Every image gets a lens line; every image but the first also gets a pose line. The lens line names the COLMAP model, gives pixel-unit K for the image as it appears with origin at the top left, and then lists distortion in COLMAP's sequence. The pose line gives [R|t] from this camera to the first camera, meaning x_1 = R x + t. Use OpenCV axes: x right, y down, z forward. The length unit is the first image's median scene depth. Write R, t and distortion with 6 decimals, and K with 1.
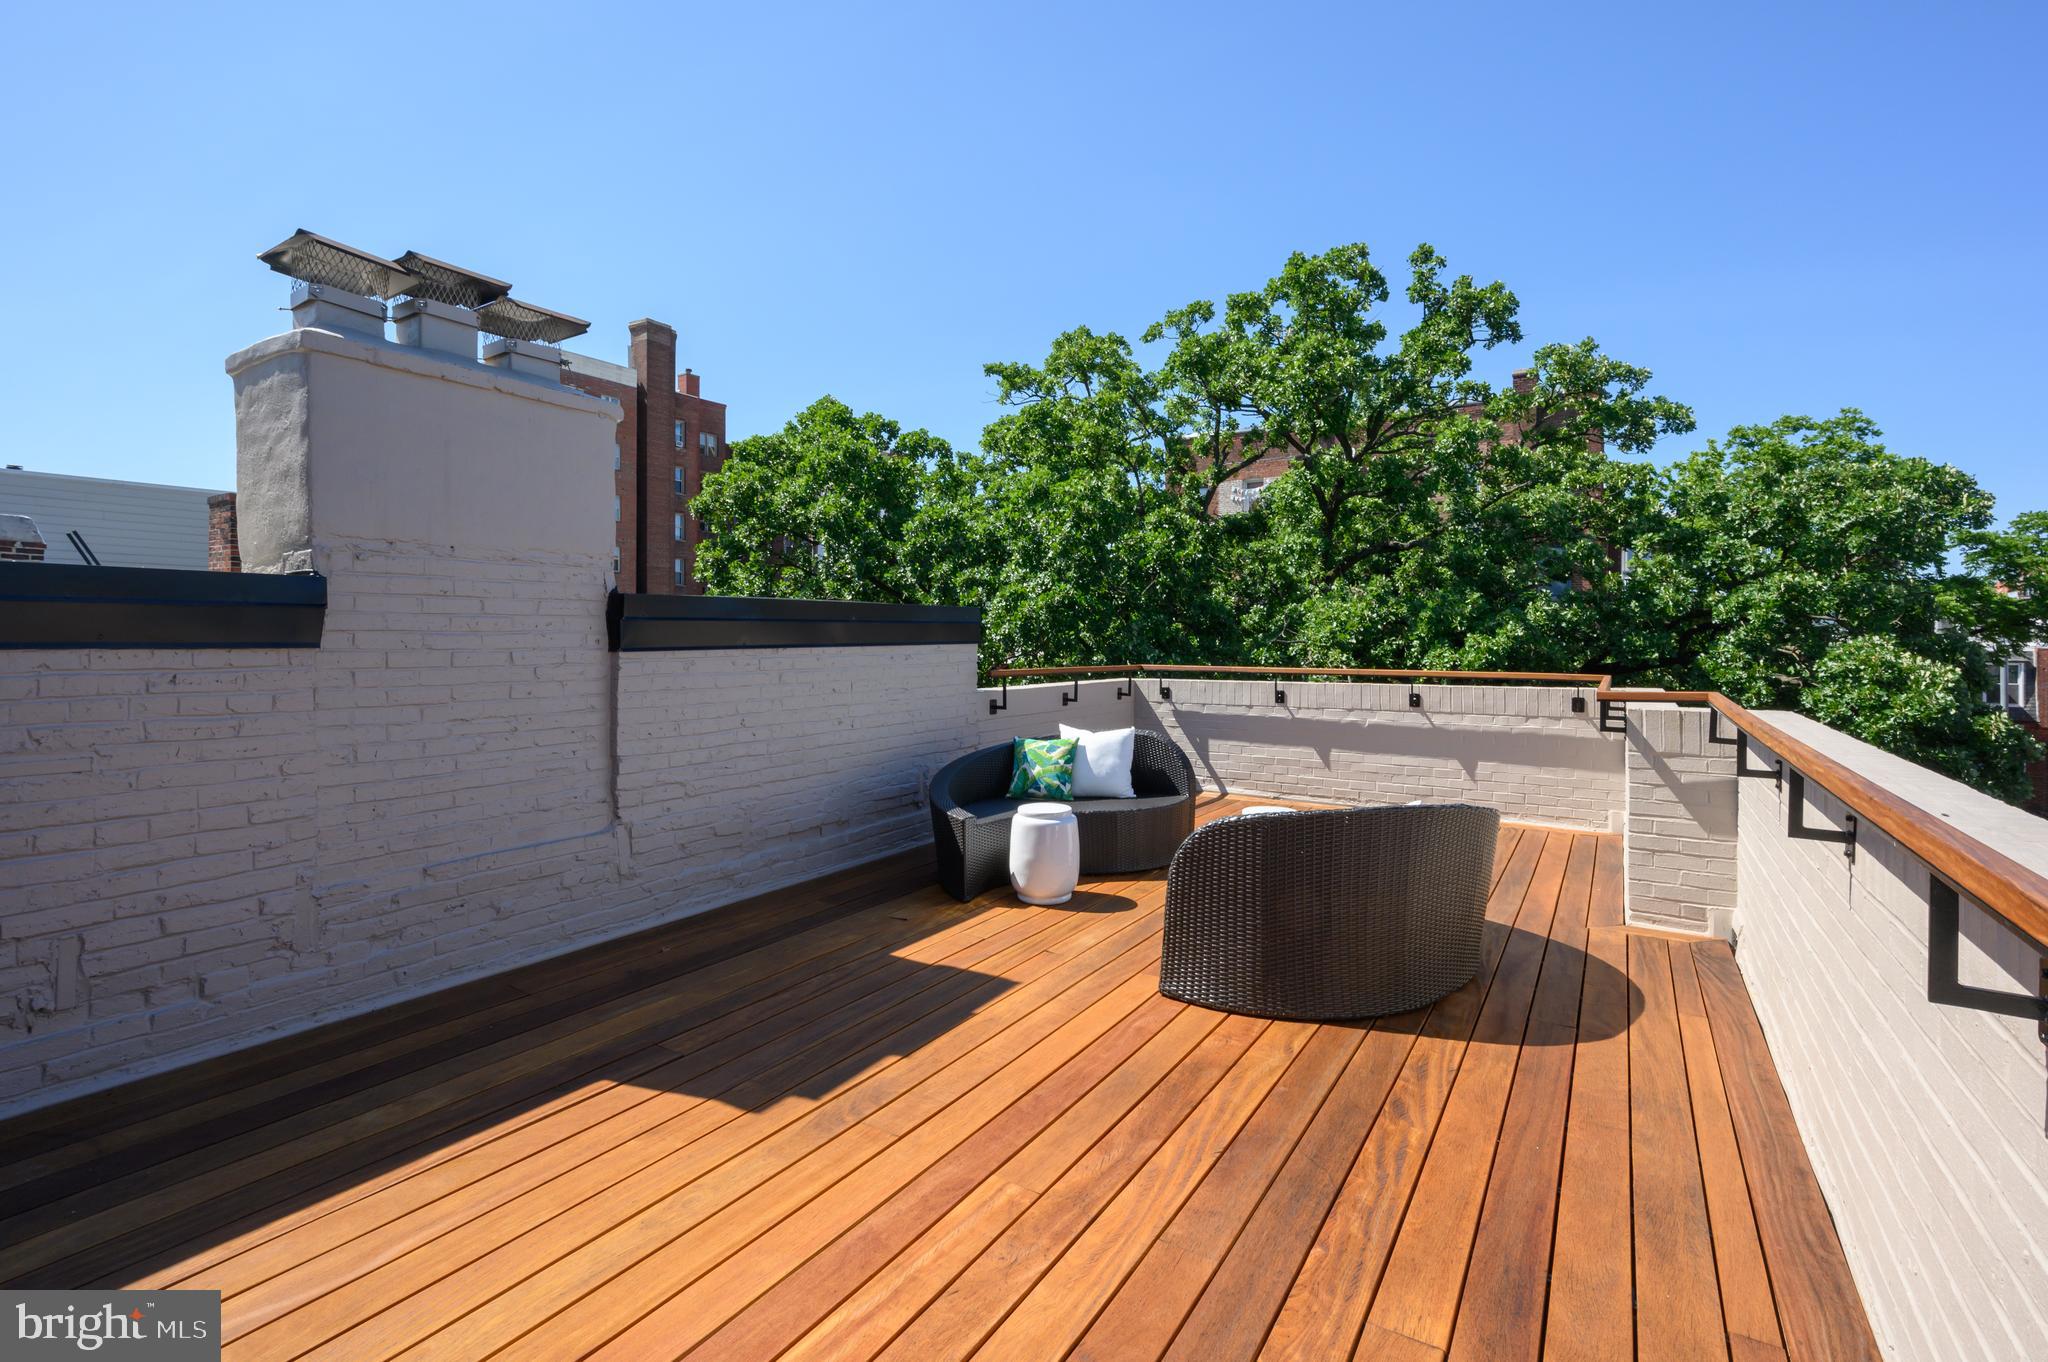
lens RADIAL K [[916.2, 0, 1036.8], [0, 916.2, 637.8], [0, 0, 1]] dist [0.000881, 0.000142]
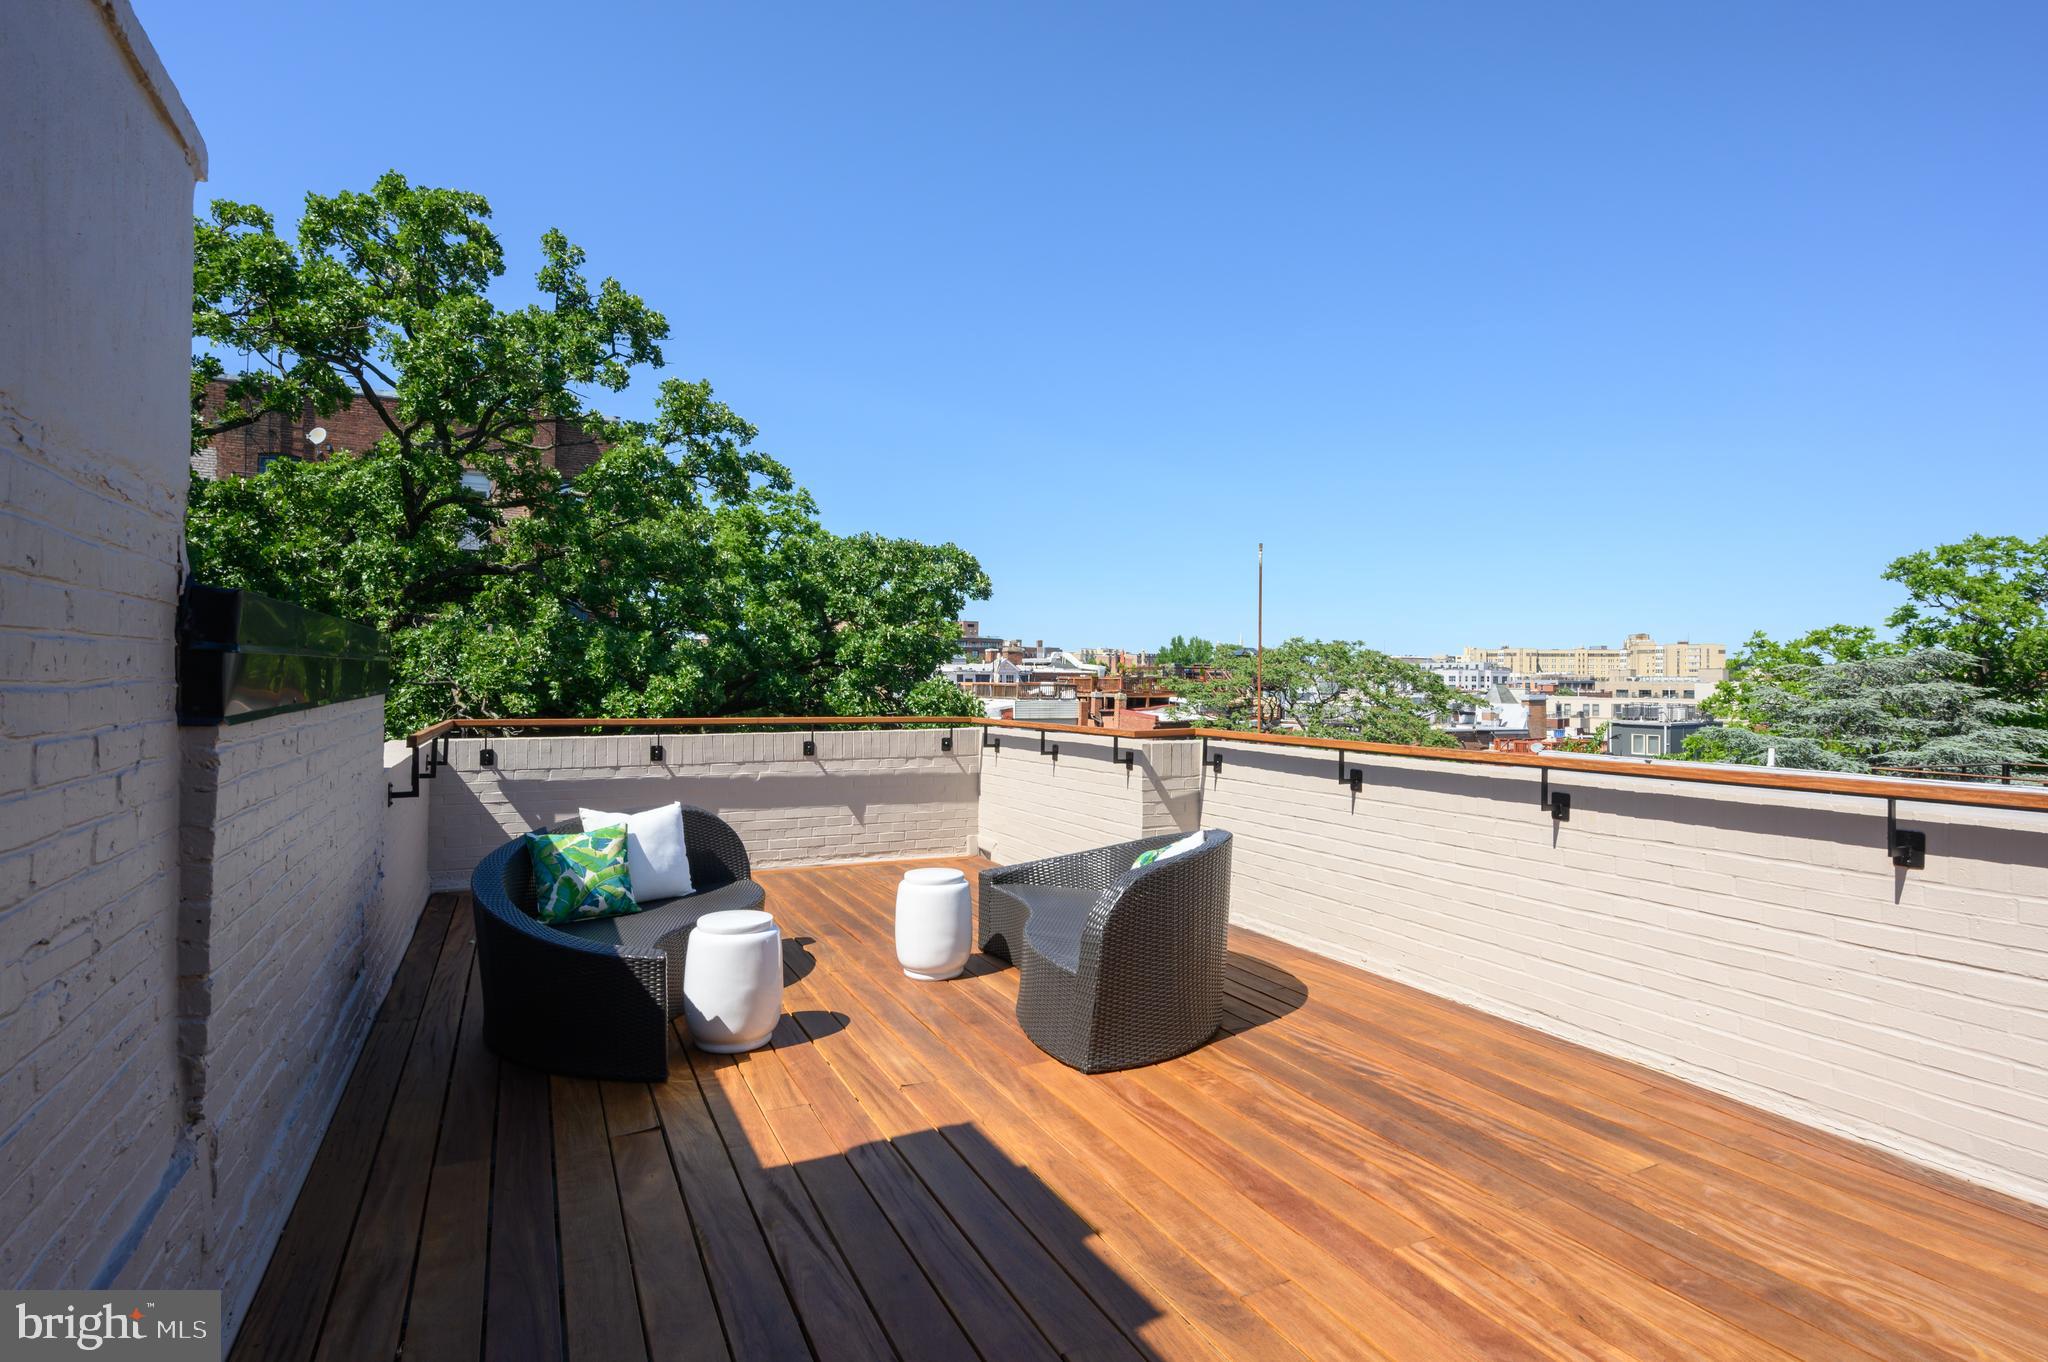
lens RADIAL K [[1023.3, 0, 1039.4], [0, 1023.3, 671.1], [0, 0, 1]] dist [-0.012162, 0.000374]
pose [[0.518227, 0.010449, 0.855179, -0.358499], [-0.006796, 0.999944, -0.008100, -0.004979], [-0.855216, -0.001614, 0.518269, 0.232507]]
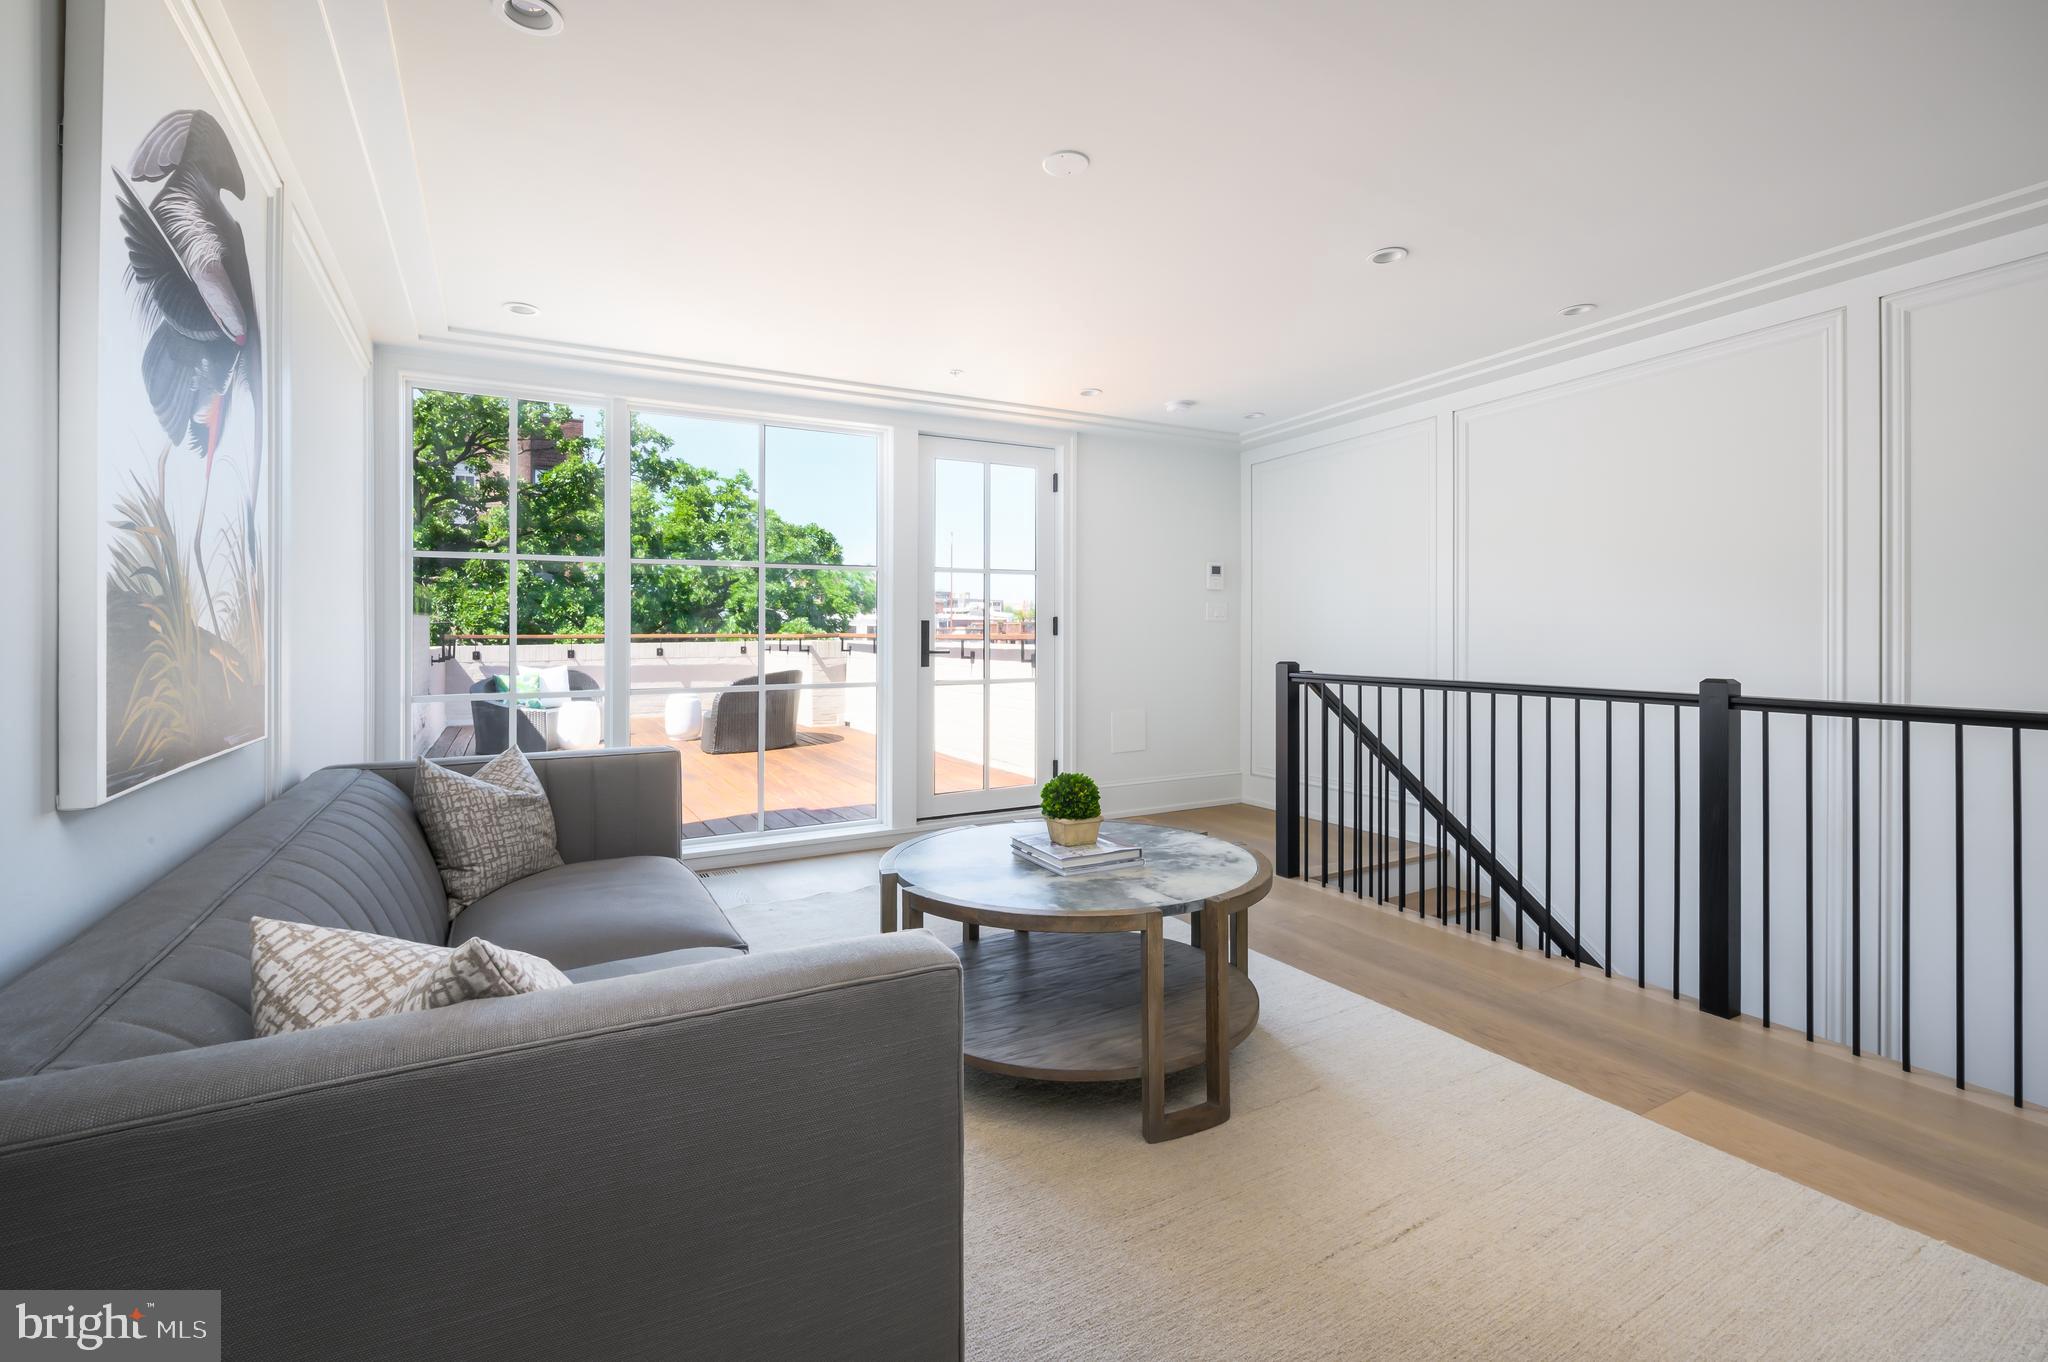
lens RADIAL K [[916.2, 0, 1041.4], [0, 916.2, 624.5], [0, 0, 1]] dist [0.000881, 0.000142]
pose [[0.465021, 0.001669, 0.885298, -0.753107], [0.002969, 0.999990, -0.003445, 0.023718], [-0.885295, 0.004231, 0.465011, -0.426857]]
